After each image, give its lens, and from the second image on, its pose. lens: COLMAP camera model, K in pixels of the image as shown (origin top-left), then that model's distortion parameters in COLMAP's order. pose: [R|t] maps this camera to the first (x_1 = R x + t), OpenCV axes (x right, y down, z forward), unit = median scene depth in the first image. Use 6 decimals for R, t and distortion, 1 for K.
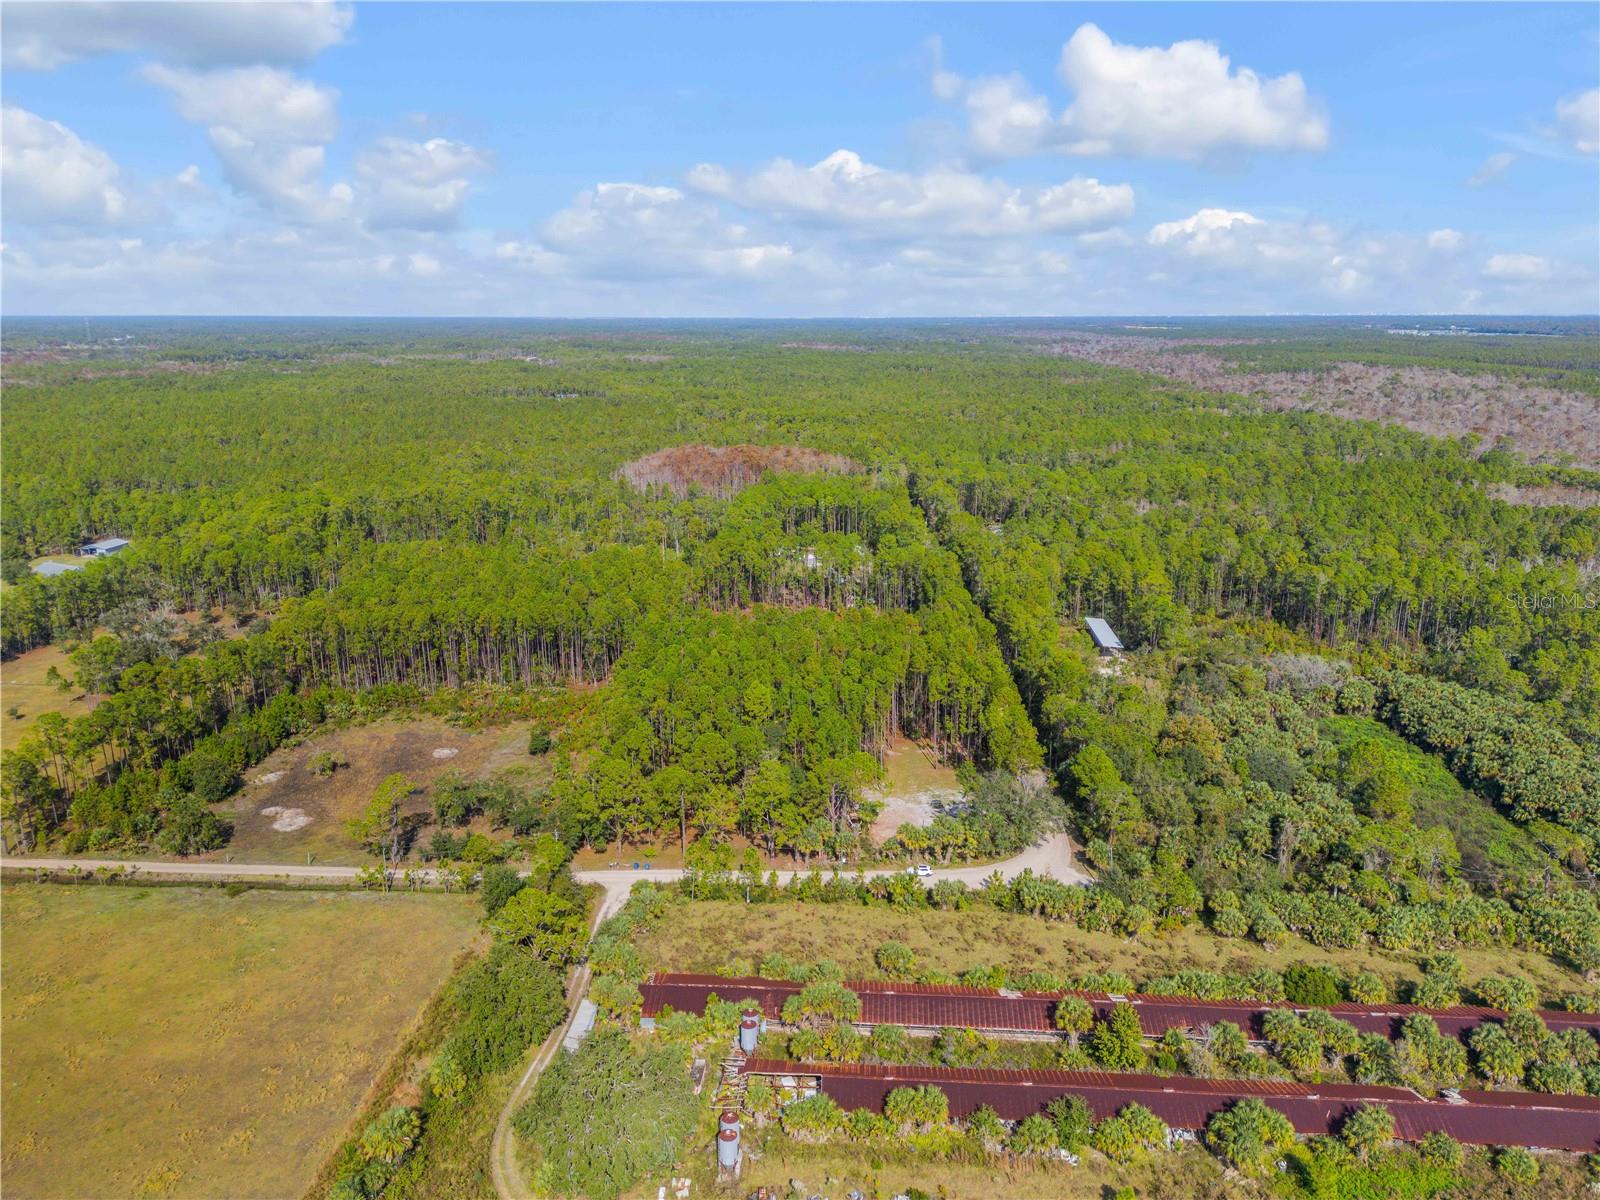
lens RADIAL K [[1129.7, 0, 802.1], [0, 1129.7, 580.8], [0, 0, 1]] dist [0.072165, -0.075901]
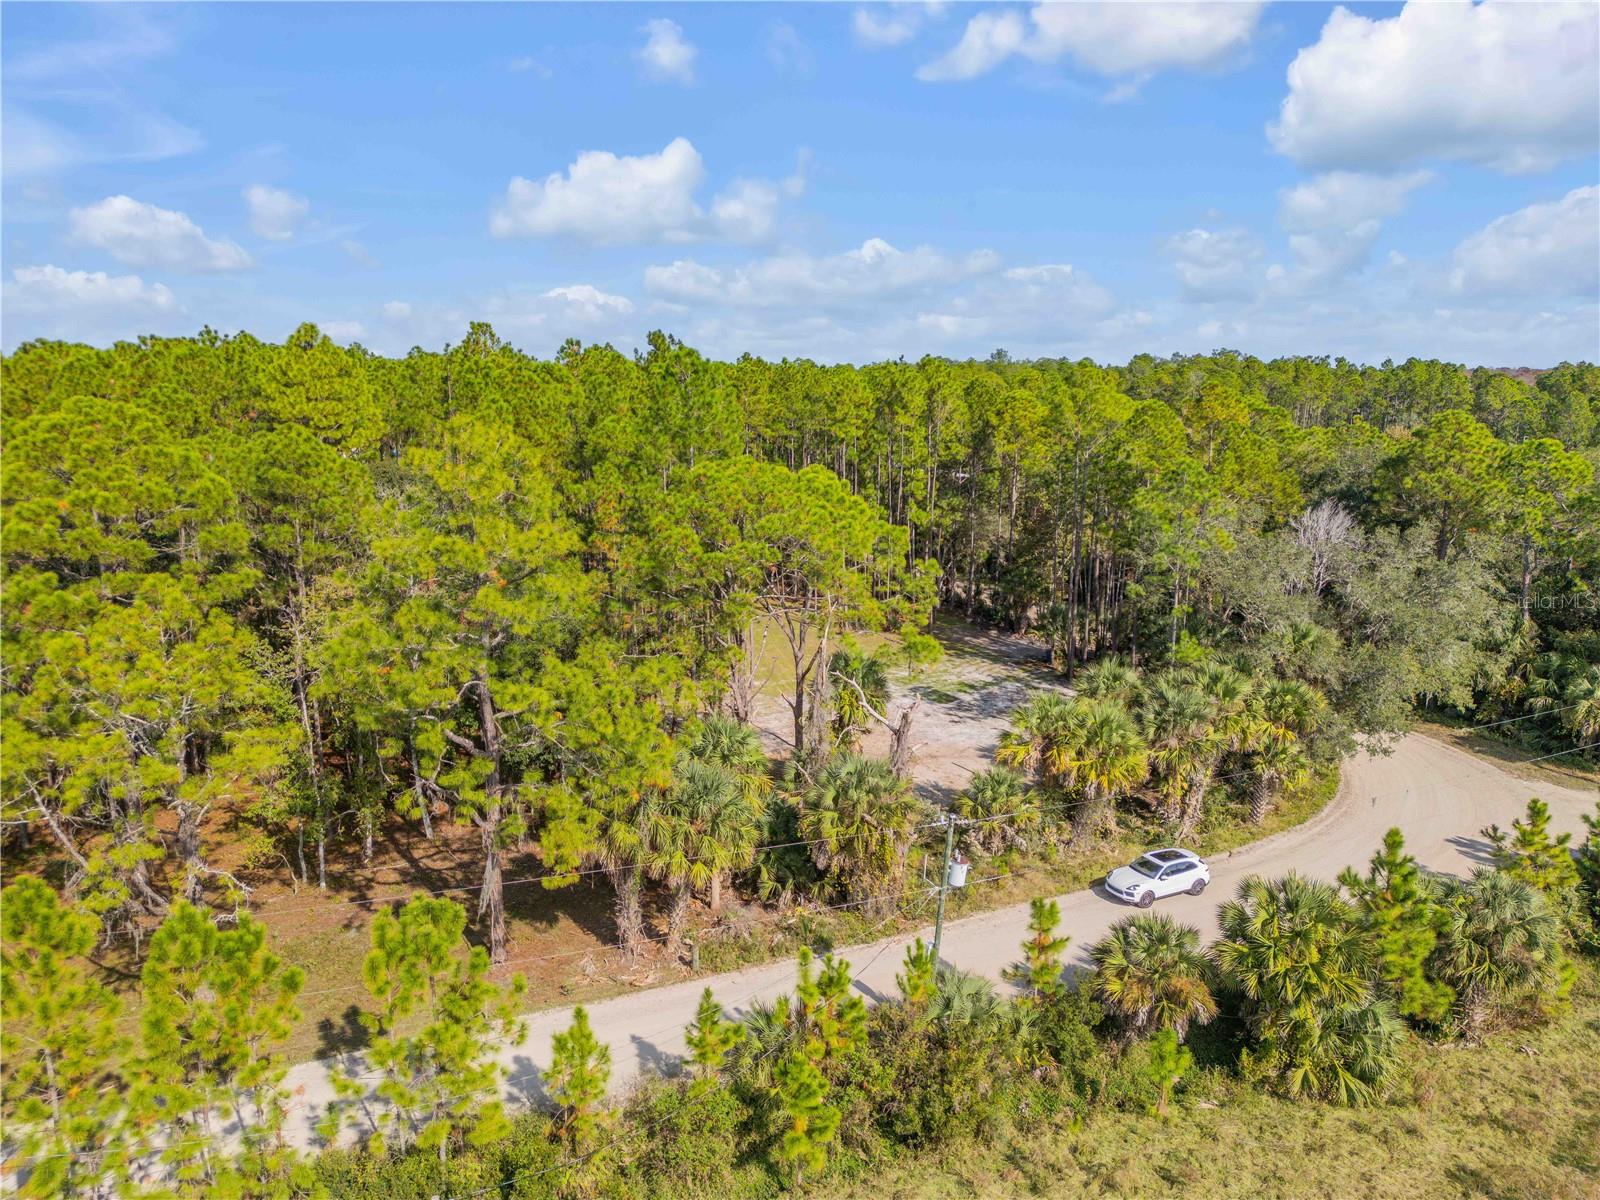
lens RADIAL K [[1125.9, 0, 797.5], [0, 1125.9, 592.0], [0, 0, 1]] dist [0.062209, -0.068171]
pose [[0.915017, -0.073724, 0.396622, -0.053007], [0.090522, 0.995611, -0.023772, 0.193261], [-0.393129, 0.057655, 0.917674, 0.800005]]
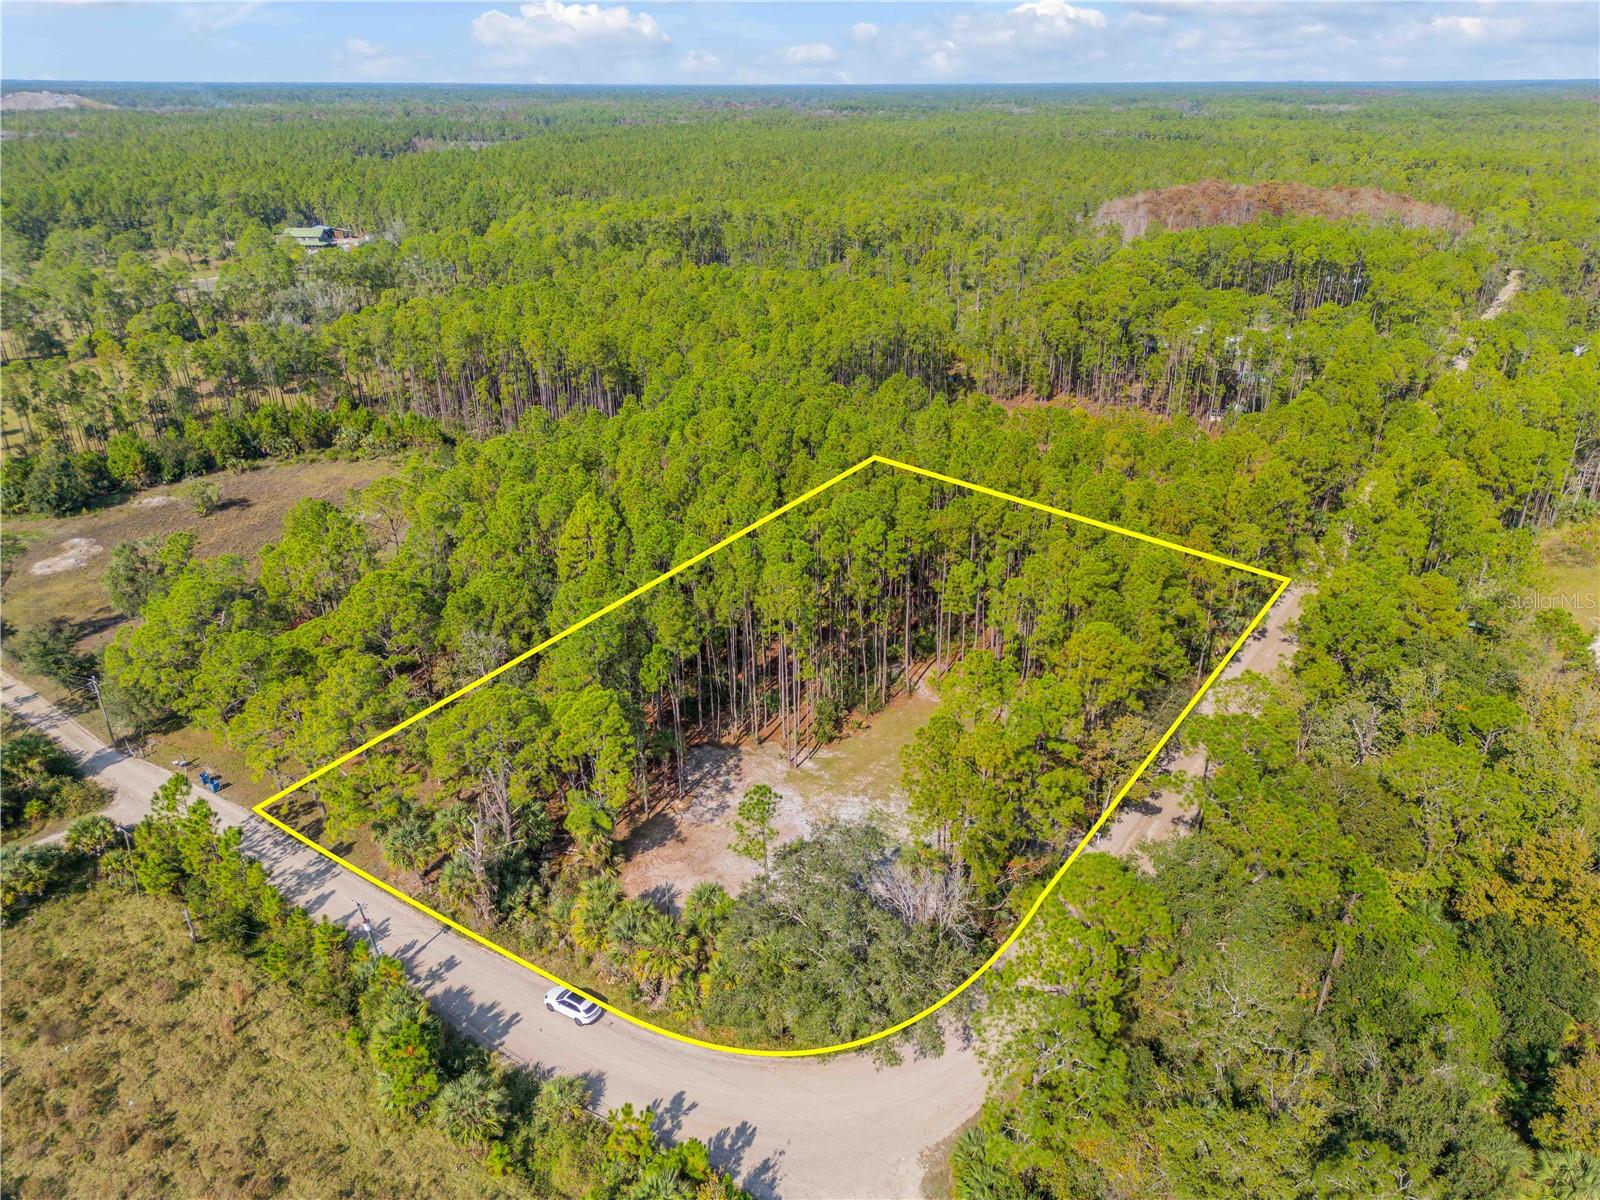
lens RADIAL K [[1124.5, 0, 800.0], [0, 1124.5, 600.0], [0, 0, 1]] dist [0.026081, -0.006966]
pose [[0.831171, 0.231138, -0.505697, 0.341396], [-0.126916, 0.964358, 0.232176, 0.007464], [0.541338, -0.128797, 0.830882, 0.710625]]
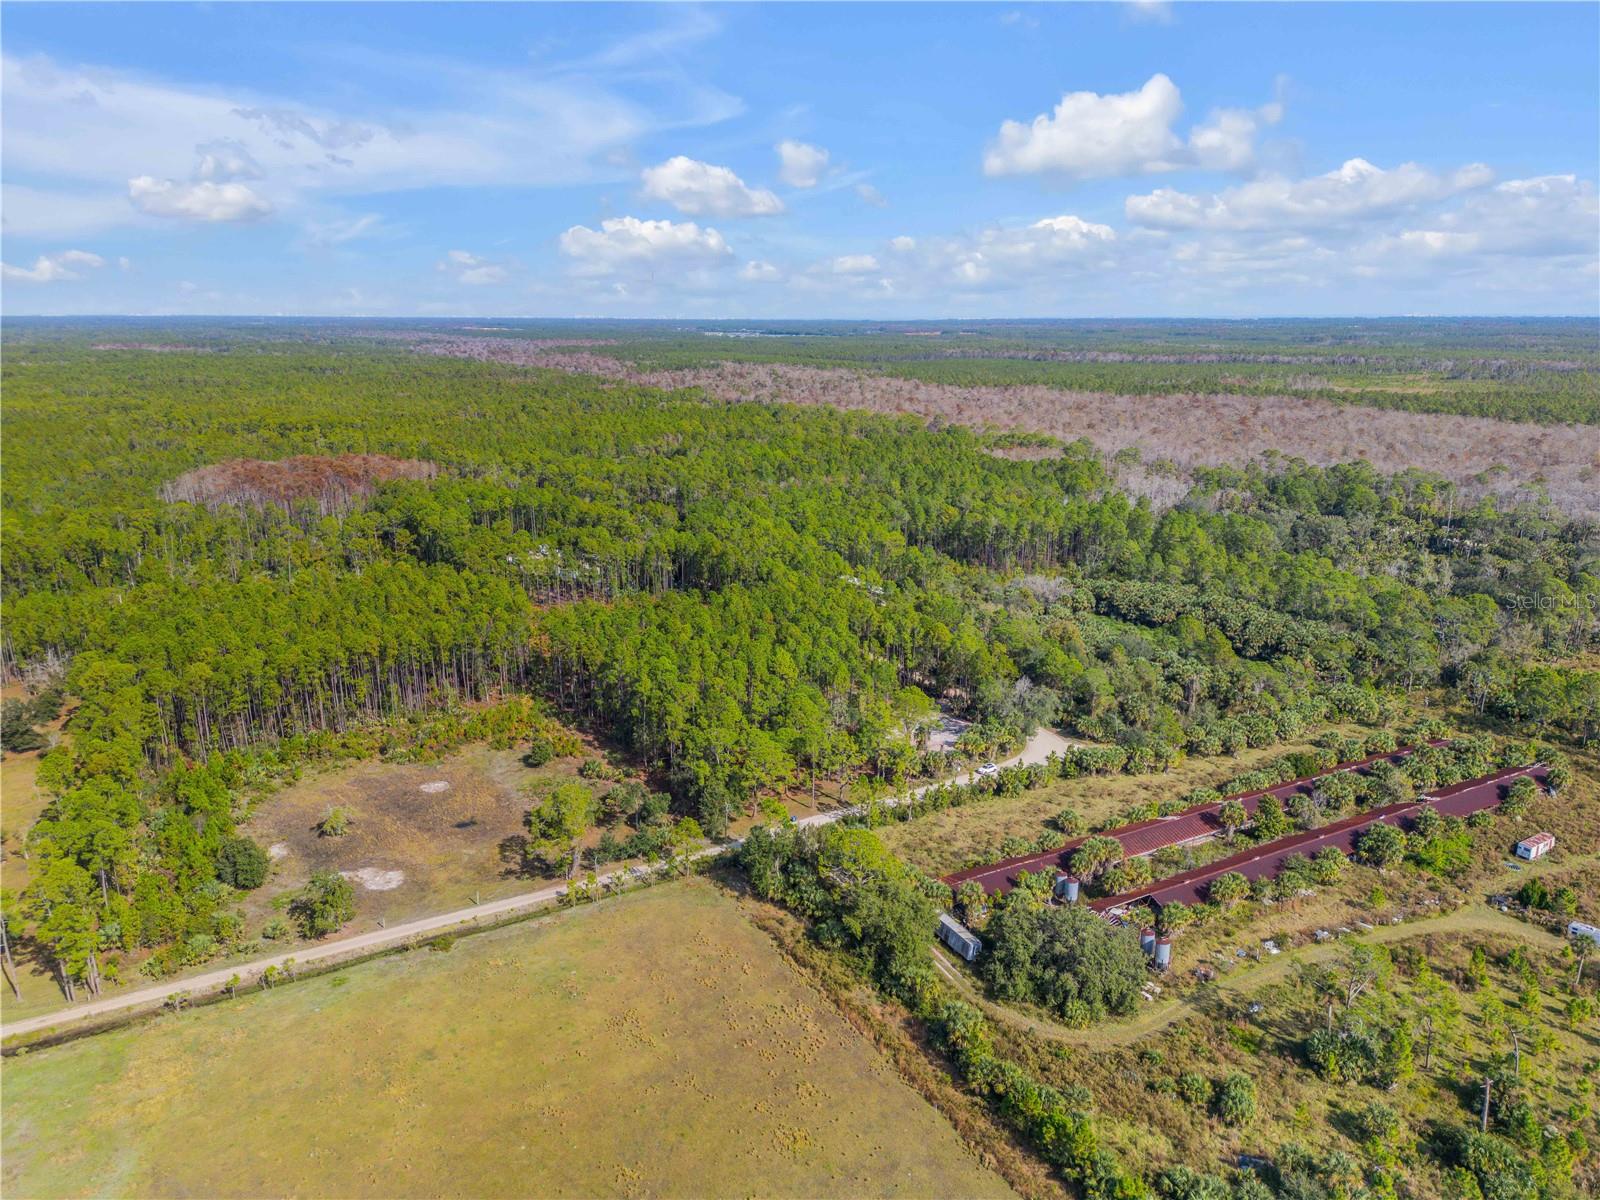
lens RADIAL K [[1129.7, 0, 802.1], [0, 1129.7, 580.8], [0, 0, 1]] dist [0.072165, -0.075901]
pose [[0.836752, -0.123896, 0.533382, -0.682656], [0.124207, 0.991622, 0.035487, -0.013737], [-0.533309, 0.036556, 0.845130, 0.064002]]
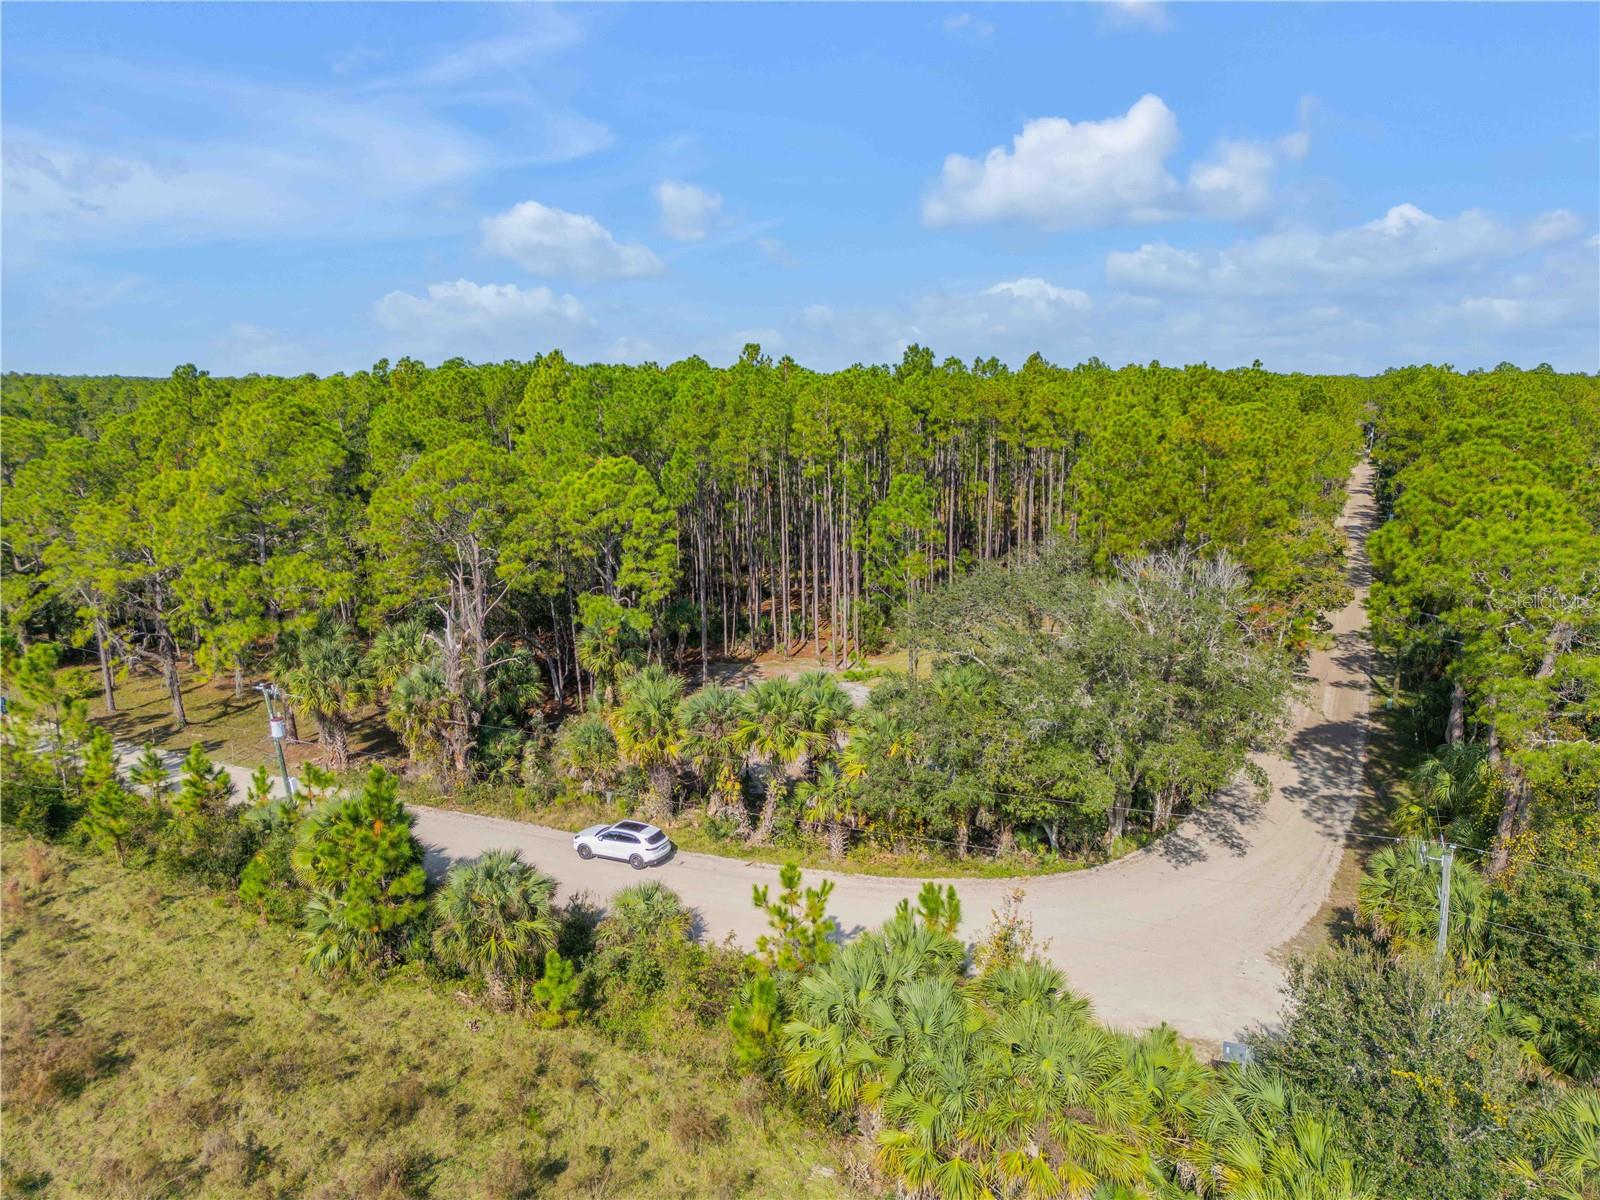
lens RADIAL K [[1124.5, 0, 800.0], [0, 1124.5, 600.0], [0, 0, 1]] dist [0.026081, -0.006966]
pose [[0.902403, 0.082578, -0.422906, 0.239137], [-0.101913, 0.994521, -0.023270, 0.199813], [0.418667, 0.064099, 0.905875, 0.771029]]
